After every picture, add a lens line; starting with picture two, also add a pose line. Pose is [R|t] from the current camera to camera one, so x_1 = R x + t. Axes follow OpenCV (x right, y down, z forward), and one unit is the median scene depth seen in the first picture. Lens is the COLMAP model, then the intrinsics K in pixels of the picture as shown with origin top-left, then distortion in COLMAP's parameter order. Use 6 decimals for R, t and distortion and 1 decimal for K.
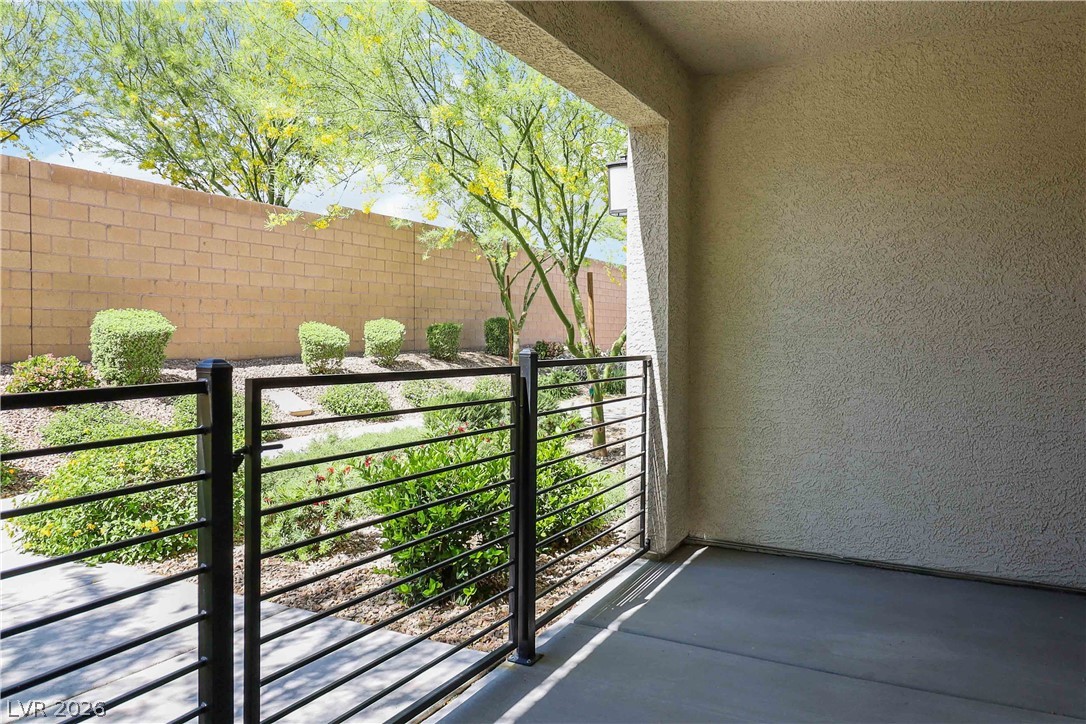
lens RADIAL K [[726.0, 0, 543.2], [0, 726.0, 345.7], [0, 0, 1]] dist [0.003740, -0.001191]
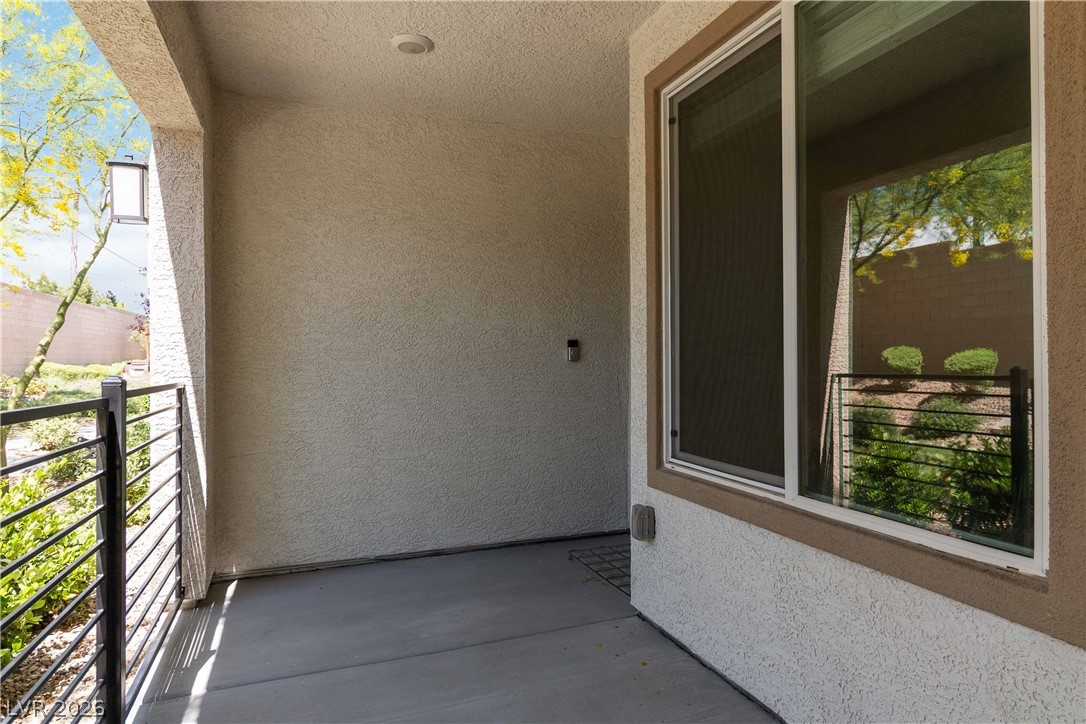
lens RADIAL K [[683.6, 0, 543.0], [0, 683.6, 350.5], [0, 0, 1]] dist [-0.003149, -0.001140]
pose [[0.657241, 0.001642, 0.753678, -0.200837], [0.021374, 0.999555, -0.020817, 0.001439], [-0.753377, 0.029791, 0.656914, 0.102908]]
